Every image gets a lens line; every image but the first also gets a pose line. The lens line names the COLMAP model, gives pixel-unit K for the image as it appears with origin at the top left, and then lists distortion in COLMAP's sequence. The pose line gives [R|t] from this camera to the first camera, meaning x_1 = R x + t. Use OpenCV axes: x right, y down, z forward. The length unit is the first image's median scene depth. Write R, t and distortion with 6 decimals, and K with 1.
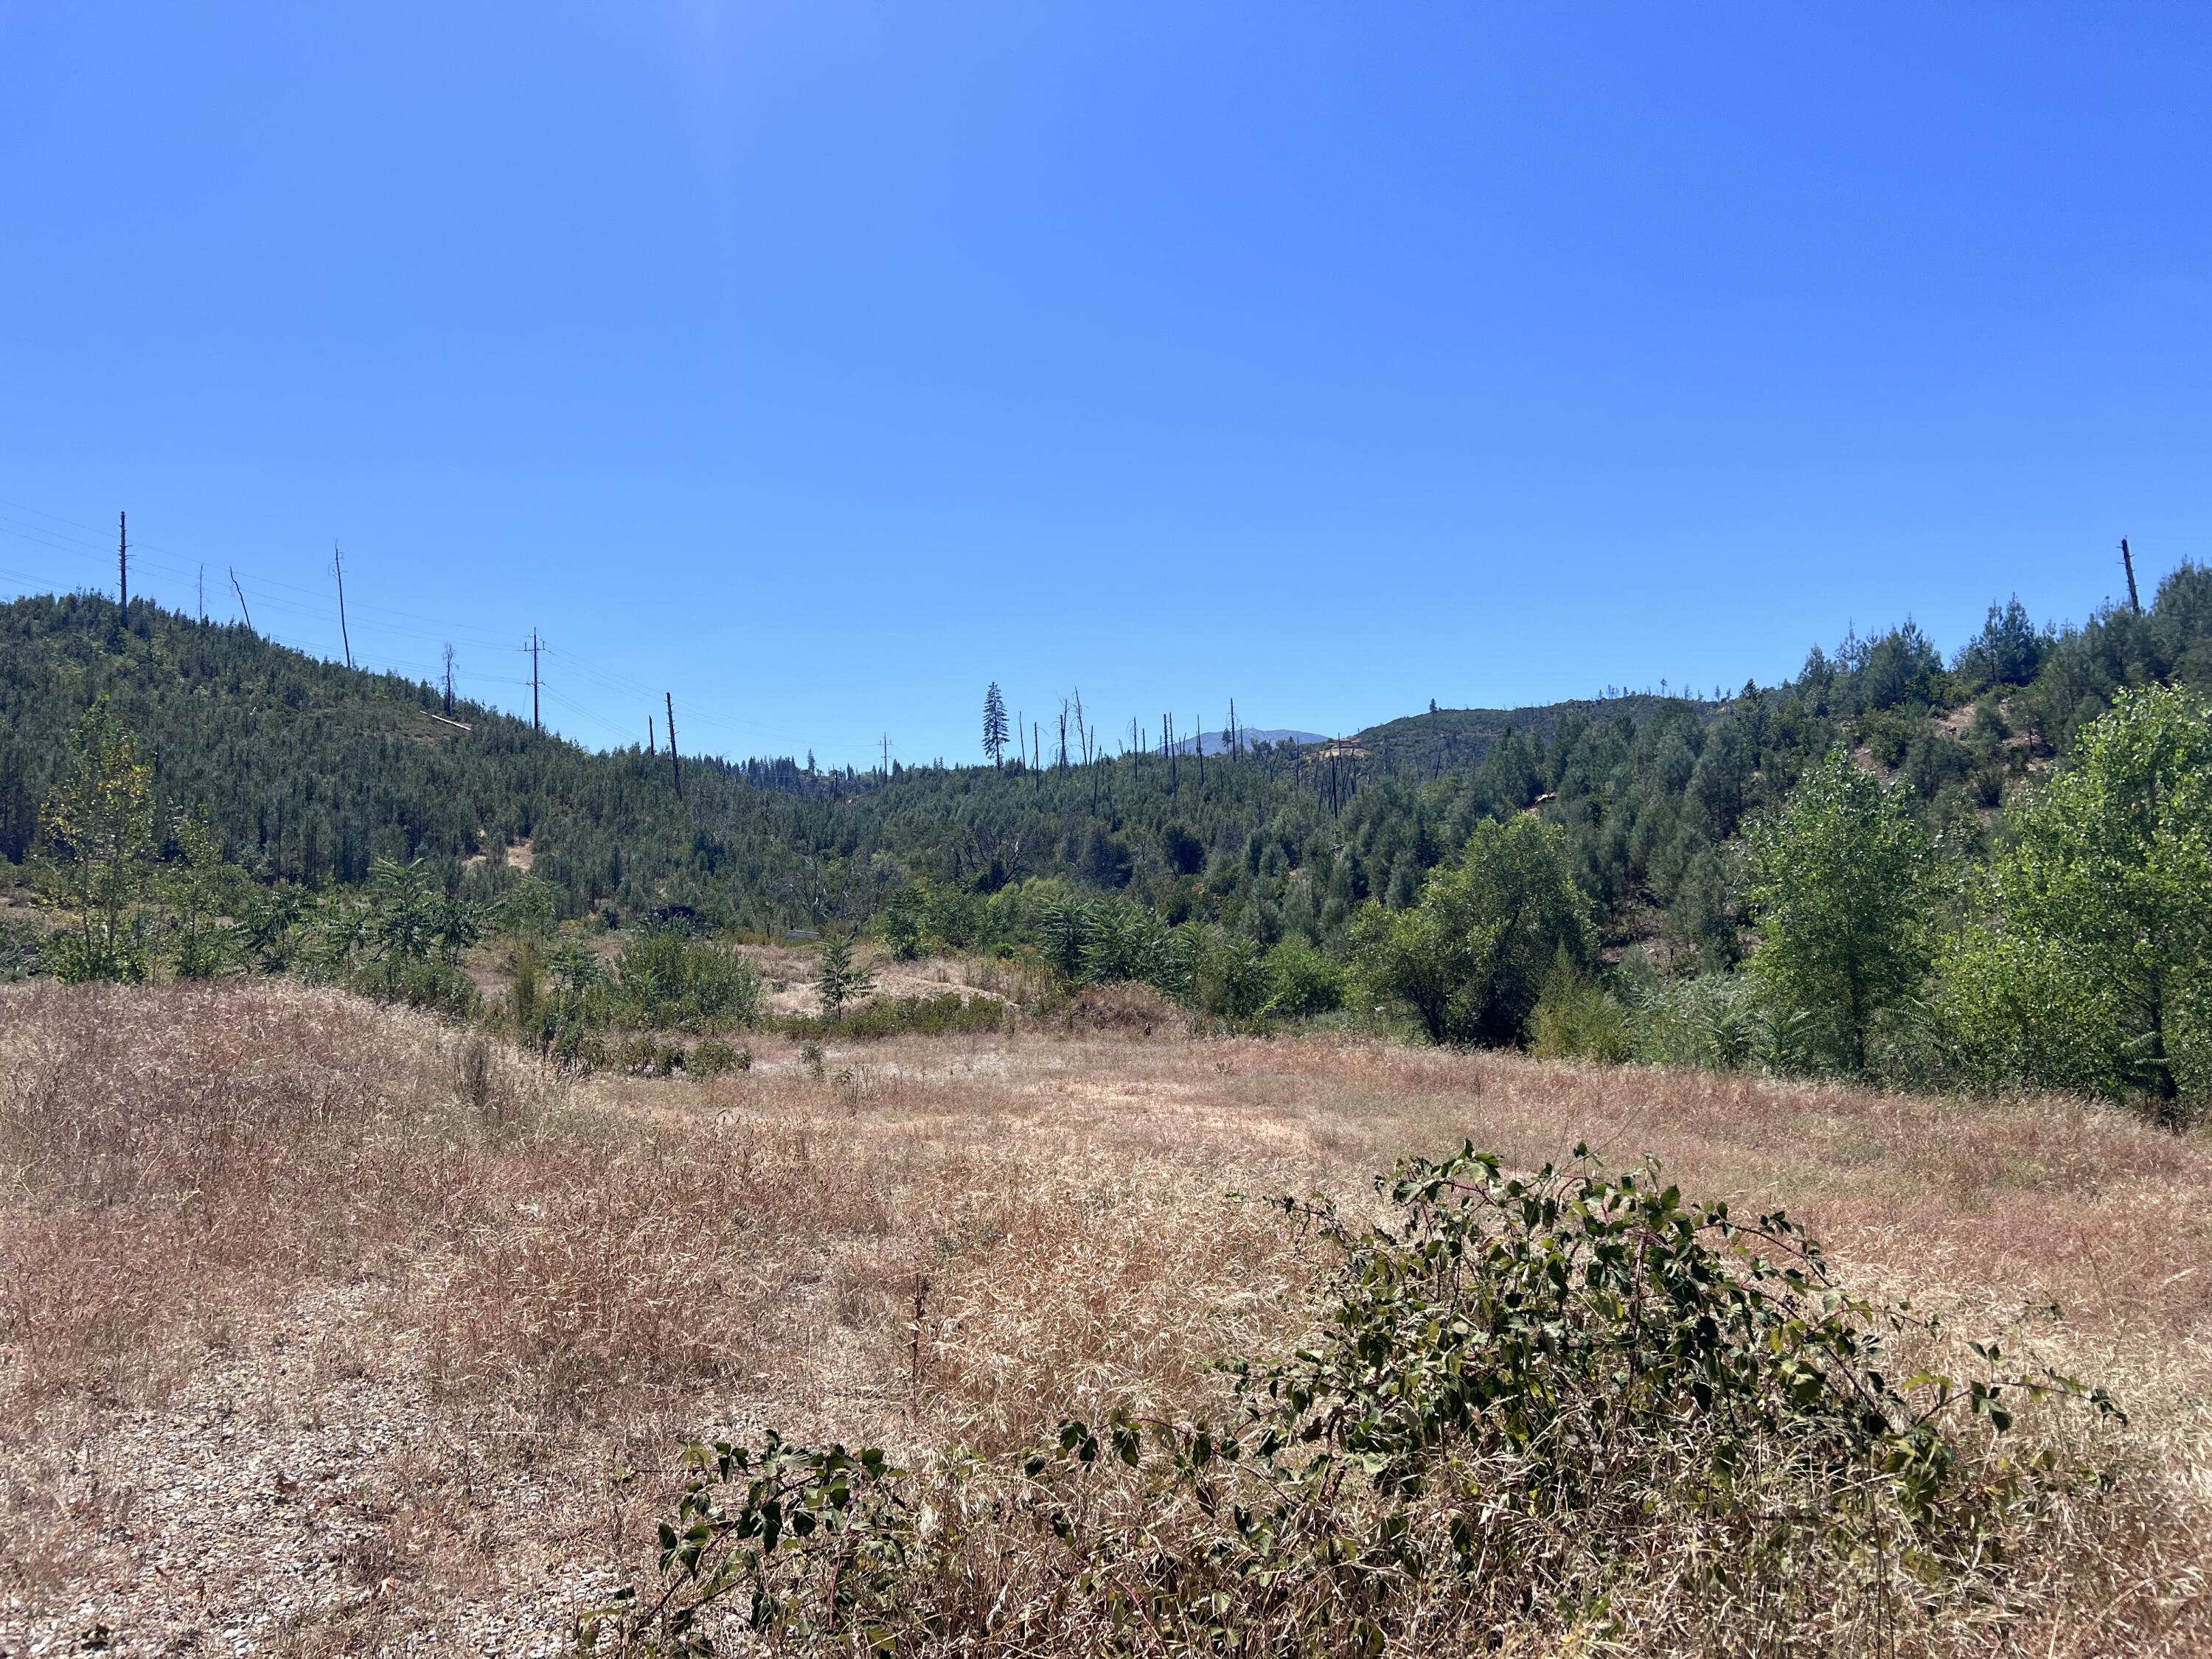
lens RADIAL K [[1664.5, 0, 1154.7], [0, 1664.5, 822.4], [0, 0, 1]] dist [-0.000189, -0.009995]
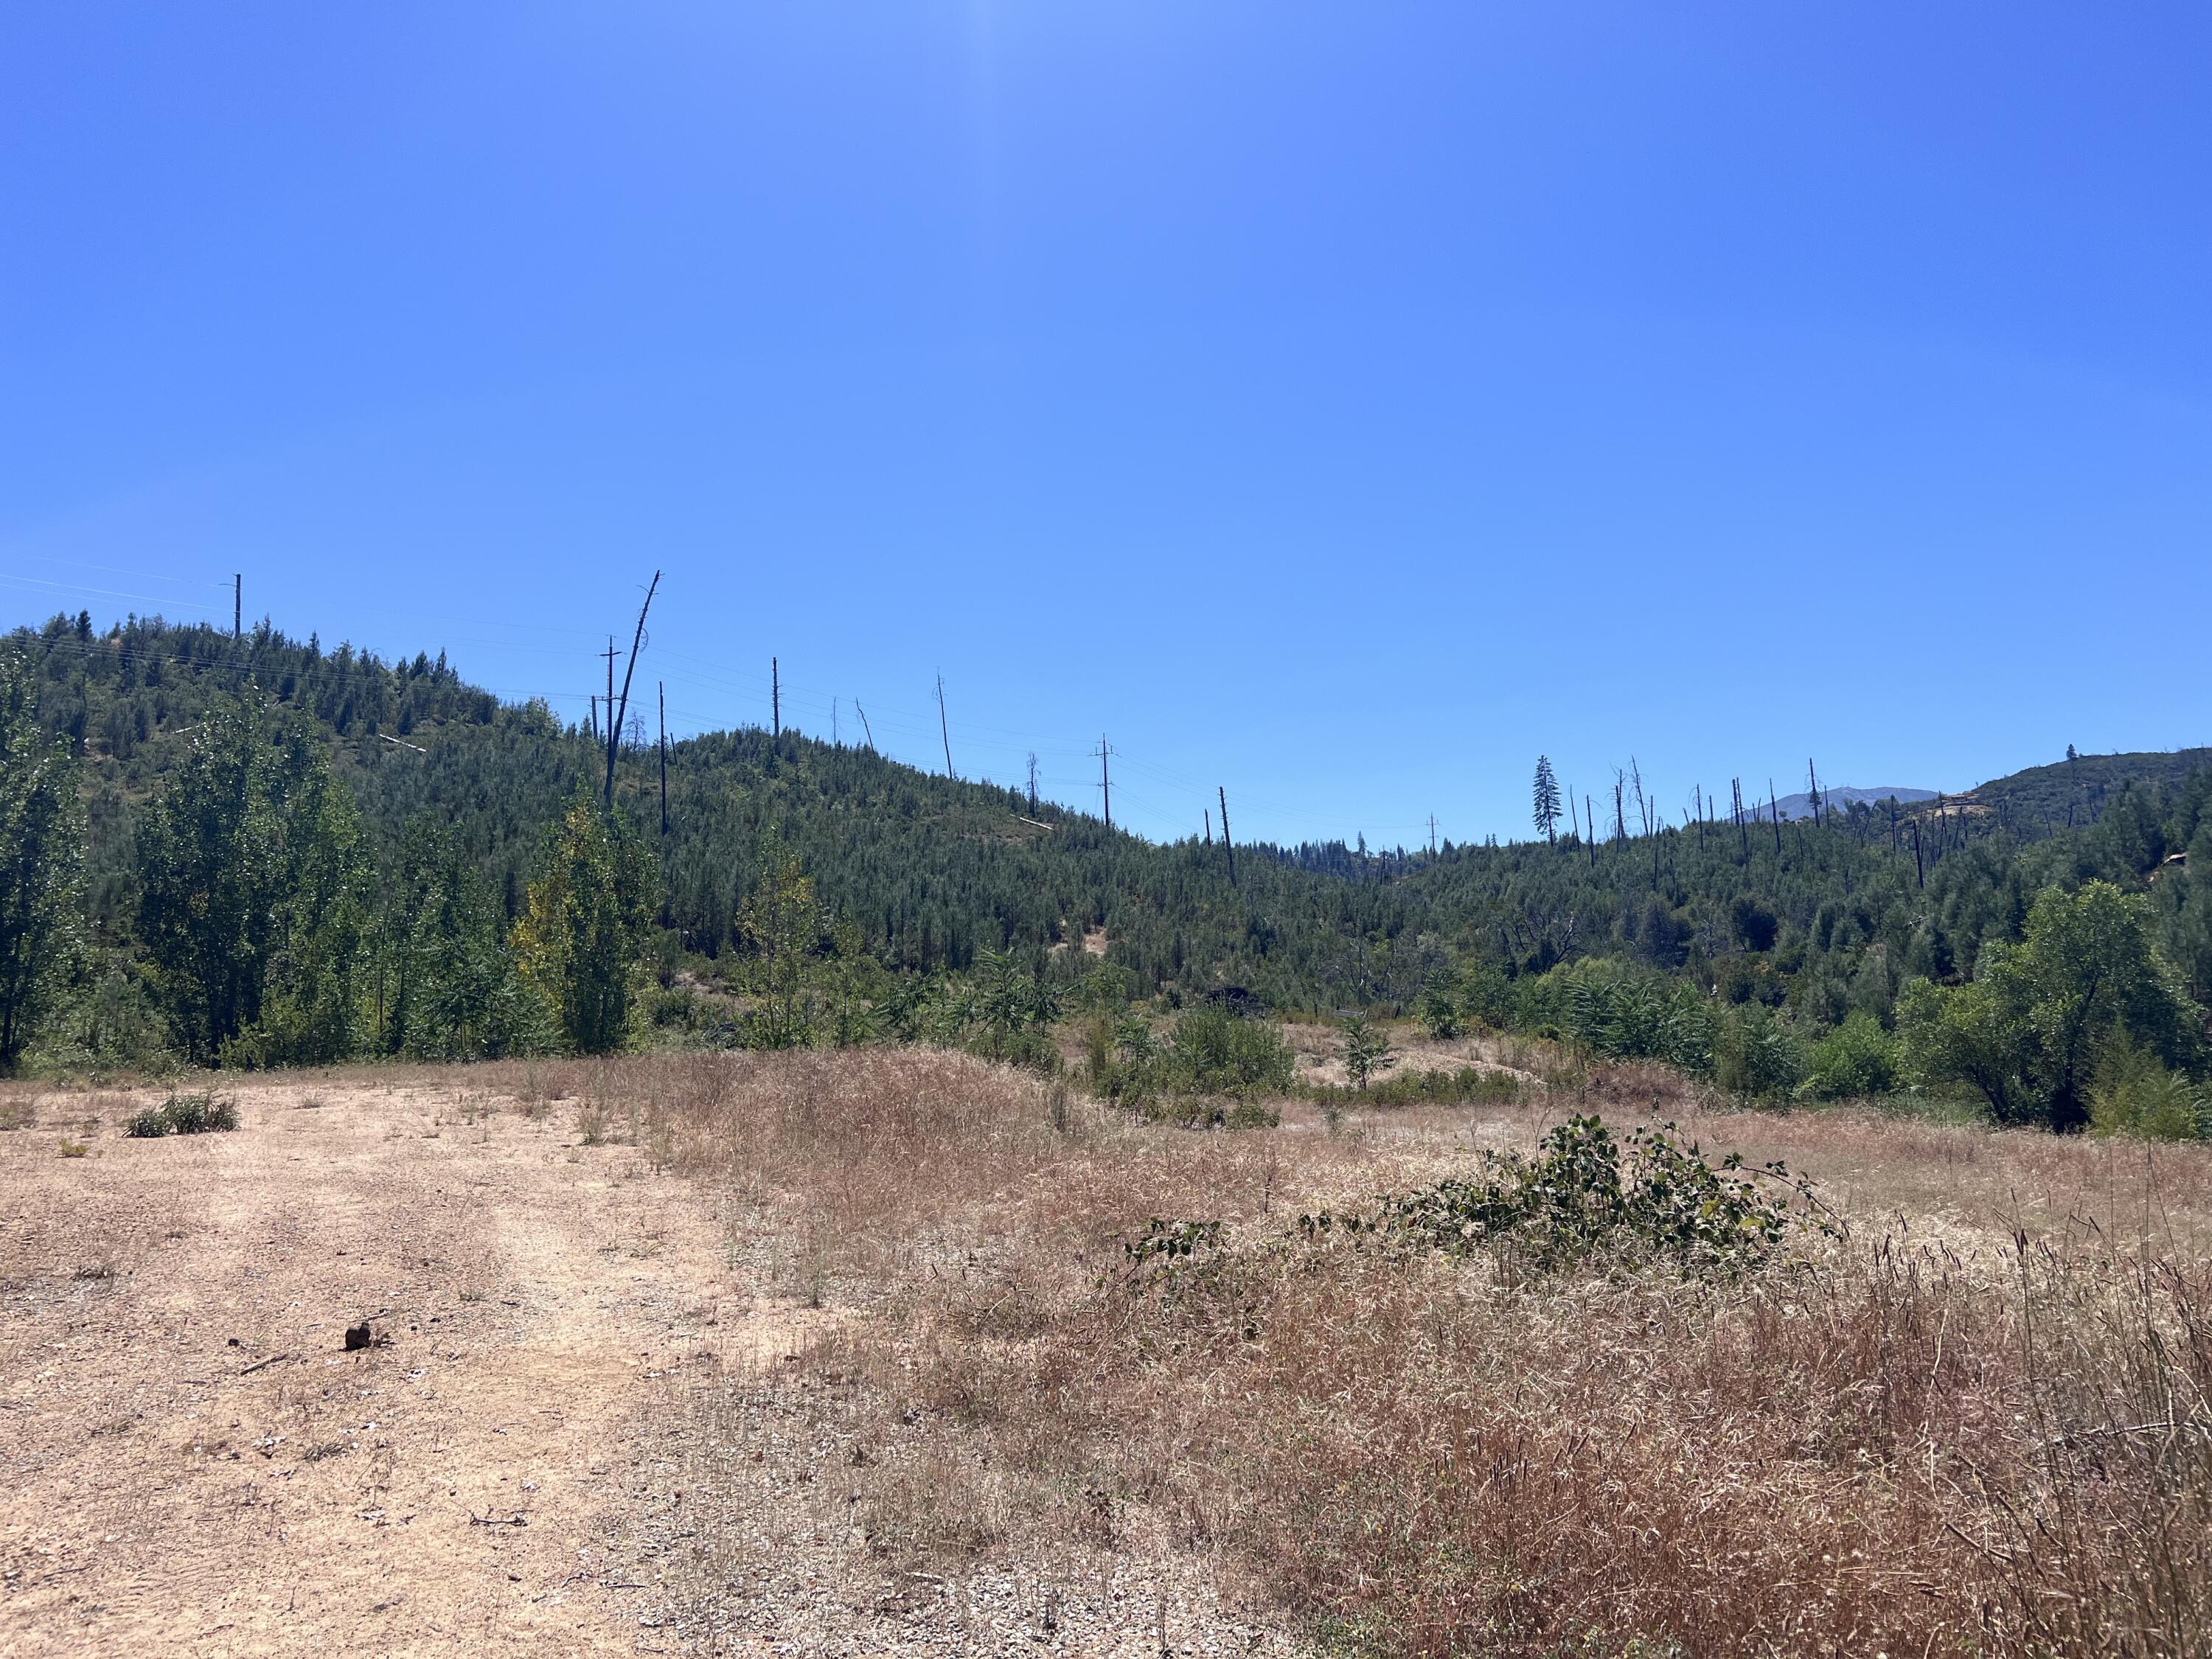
lens RADIAL K [[1644.9, 0, 1099.1], [0, 1644.9, 822.1], [0, 0, 1]] dist [0.152216, -0.385972]
pose [[0.934679, -0.043266, -0.352850, 0.010201], [0.026050, 0.998233, -0.053398, -0.001294], [0.354537, 0.040718, 0.934155, -0.024387]]
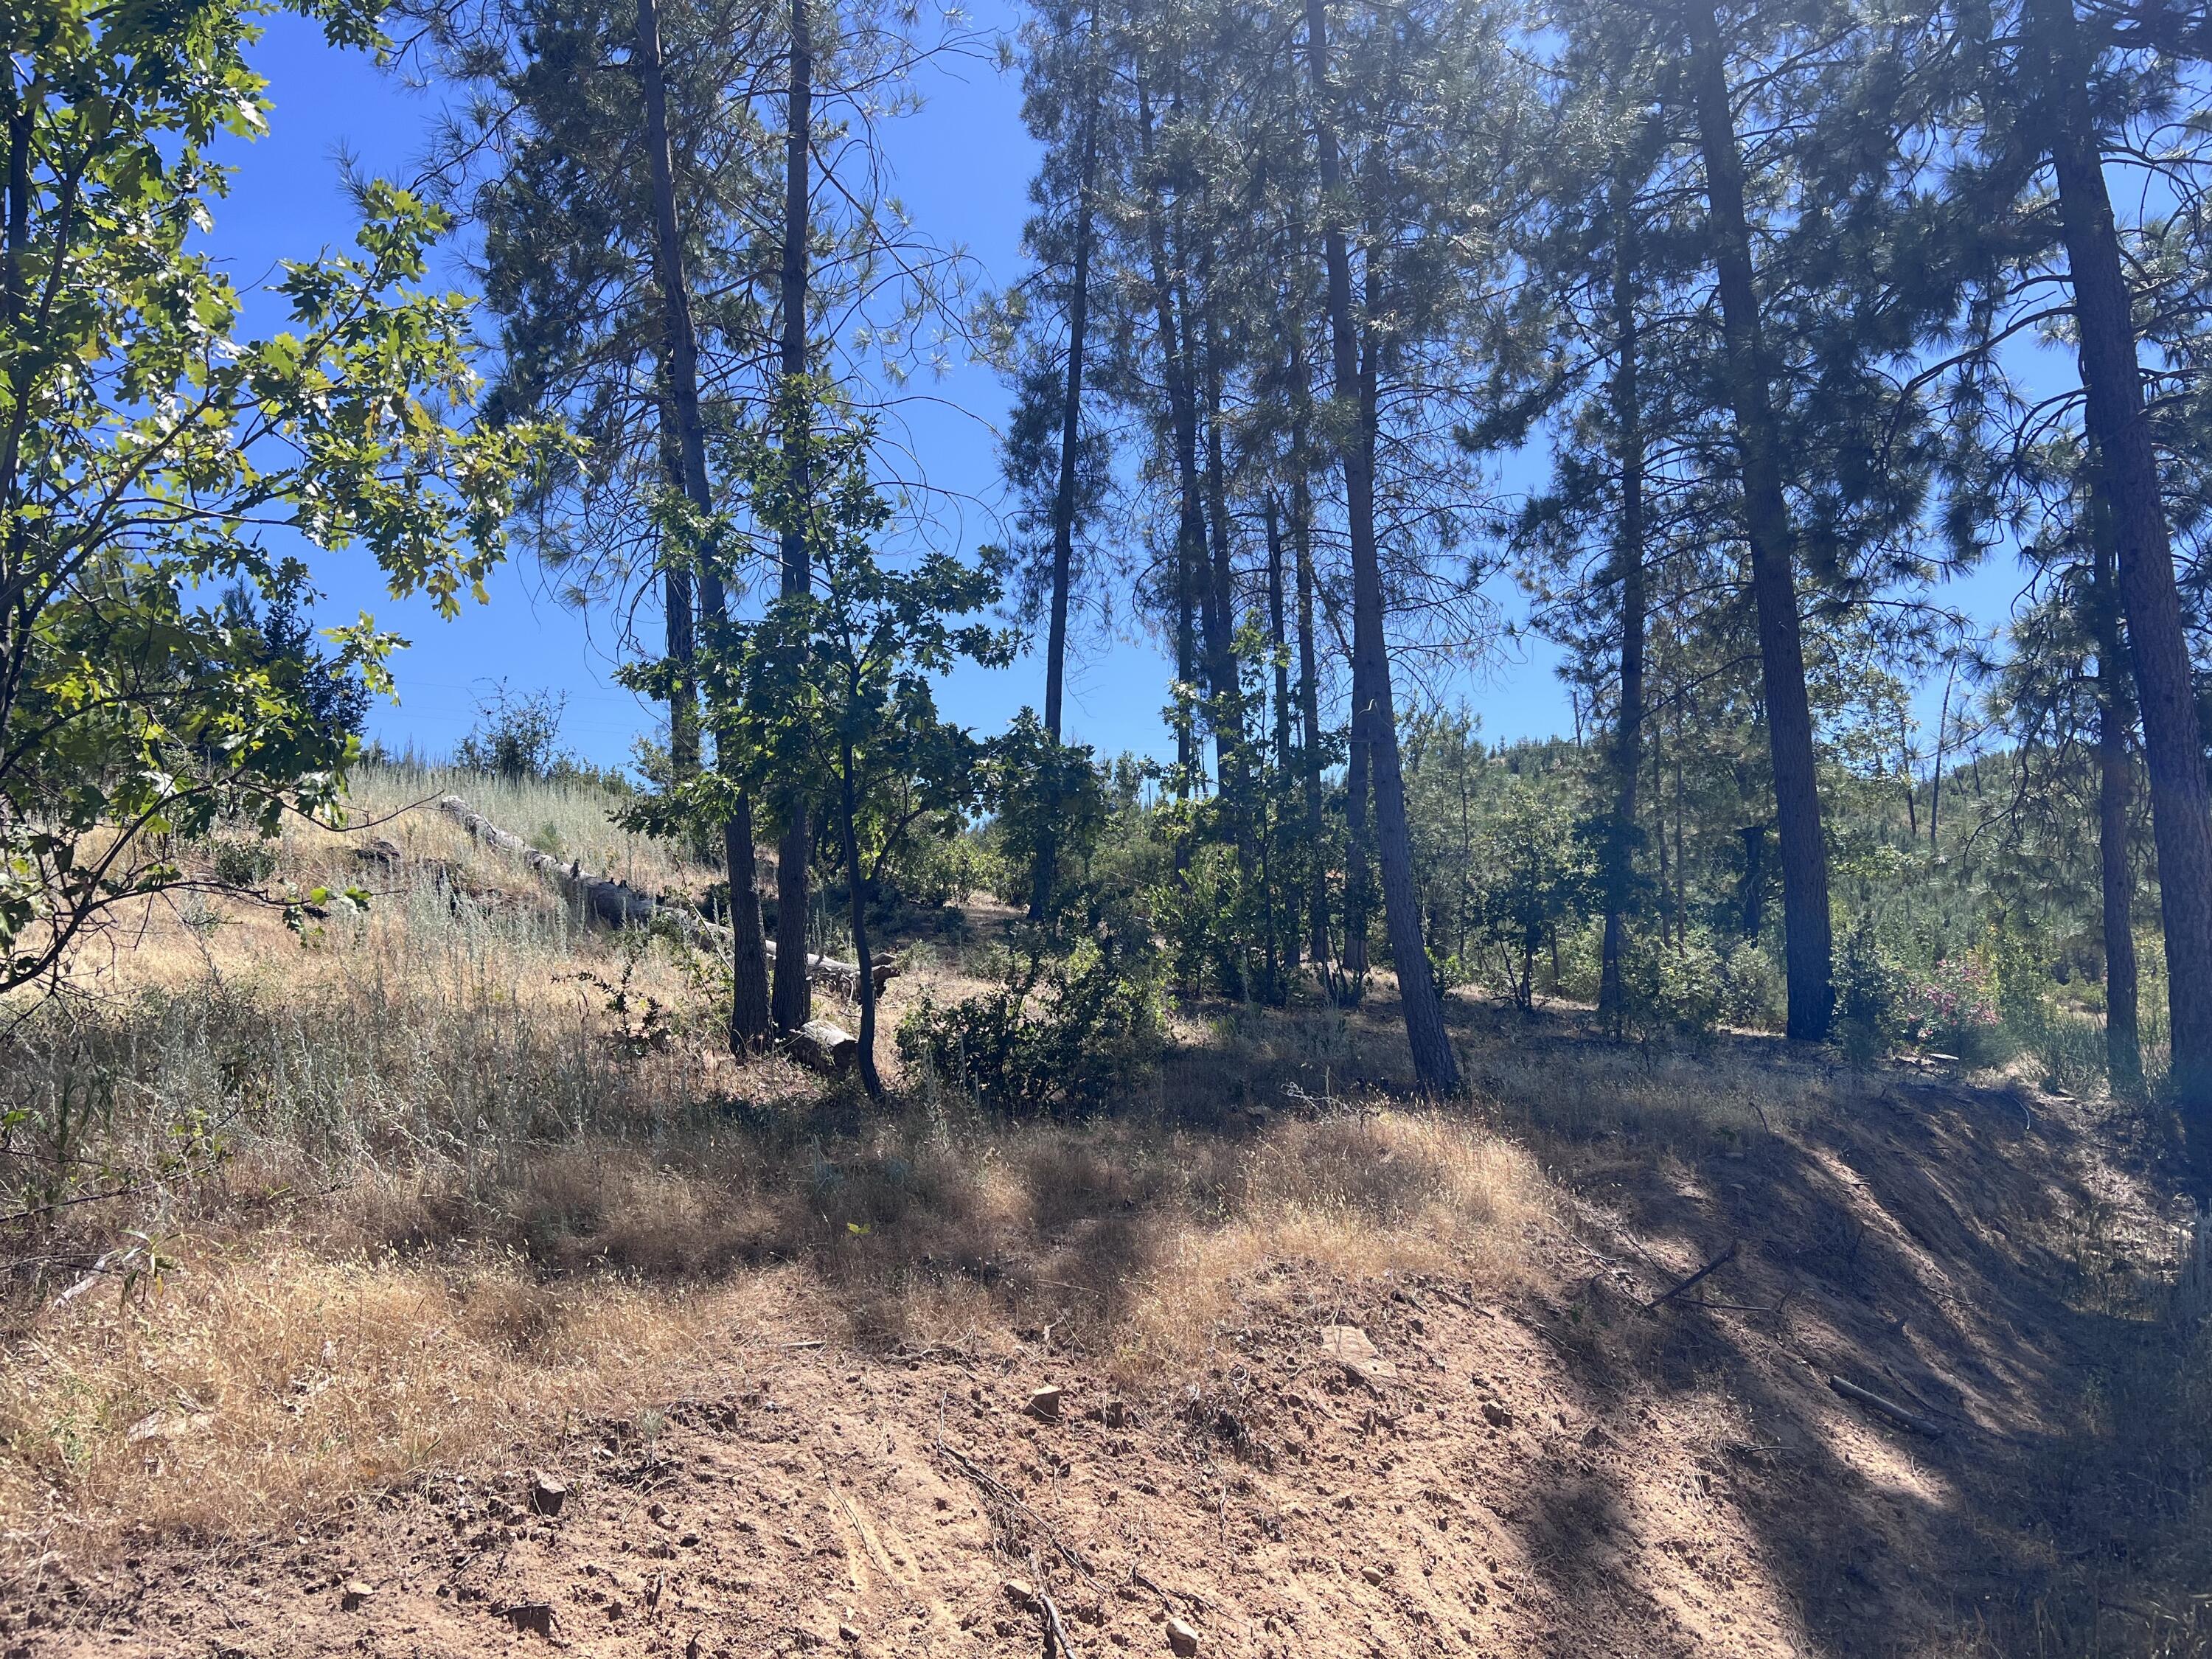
lens RADIAL K [[1664.7, 0, 1101.4], [0, 1664.7, 824.3], [0, 0, 1]] dist [0.063397, -0.063621]
pose [[0.475771, -0.138629, -0.868576, 0.129942], [0.090413, 0.989979, -0.108481, -0.015262], [0.874910, -0.026918, 0.483537, -0.252246]]
